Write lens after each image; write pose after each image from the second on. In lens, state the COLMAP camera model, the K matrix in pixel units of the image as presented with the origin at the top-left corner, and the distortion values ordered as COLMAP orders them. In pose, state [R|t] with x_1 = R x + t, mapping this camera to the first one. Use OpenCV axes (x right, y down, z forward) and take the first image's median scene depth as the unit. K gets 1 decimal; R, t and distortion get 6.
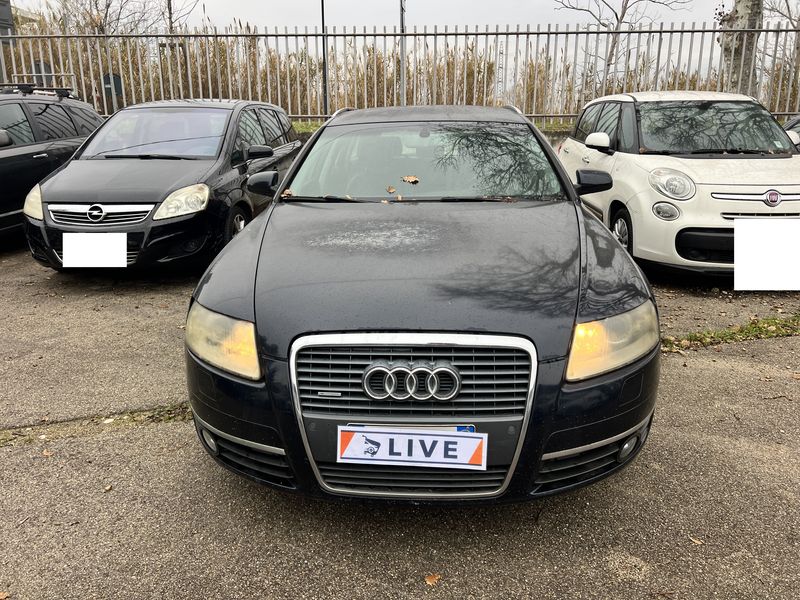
lens RADIAL K [[596.9, 0, 406.2], [0, 596.9, 301.0], [0, 0, 1]] dist [0.051989, -0.047997]
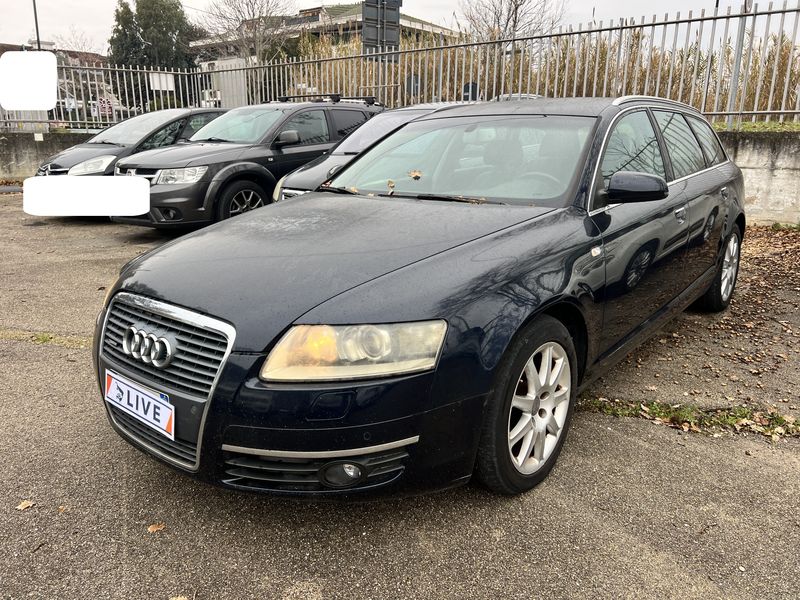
lens RADIAL K [[596.9, 0, 399.5], [0, 596.9, 305.9], [0, 0, 1]] dist [0.051989, -0.047997]
pose [[0.811069, 0.163074, -0.561760, 0.980846], [-0.162395, 0.985377, 0.051581, -0.067553], [0.561956, 0.049392, 0.825691, 0.331837]]
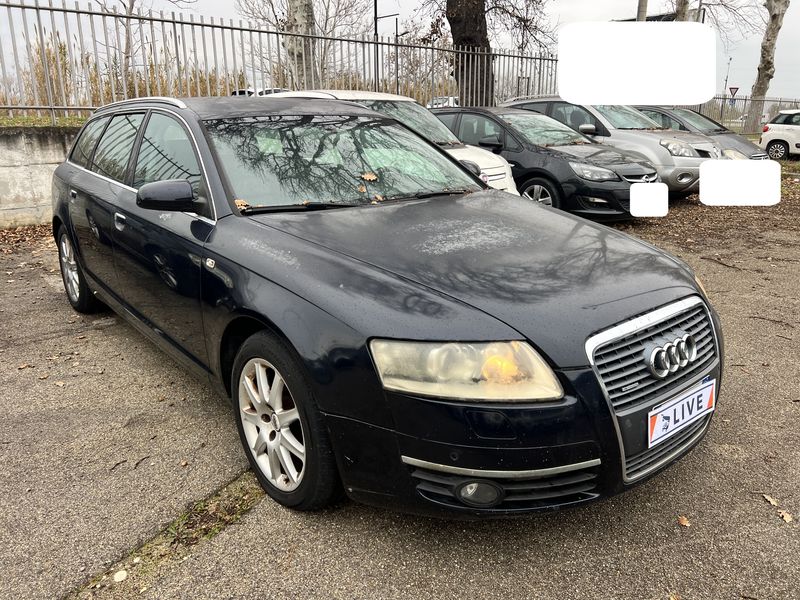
lens RADIAL K [[596.9, 0, 399.6], [0, 596.9, 298.7], [0, 0, 1]] dist [0.051989, -0.047997]
pose [[0.734708, -0.190520, 0.651080, -1.035684], [0.188326, 0.979311, 0.074052, -0.135863], [-0.651718, 0.068209, 0.755388, 0.476573]]
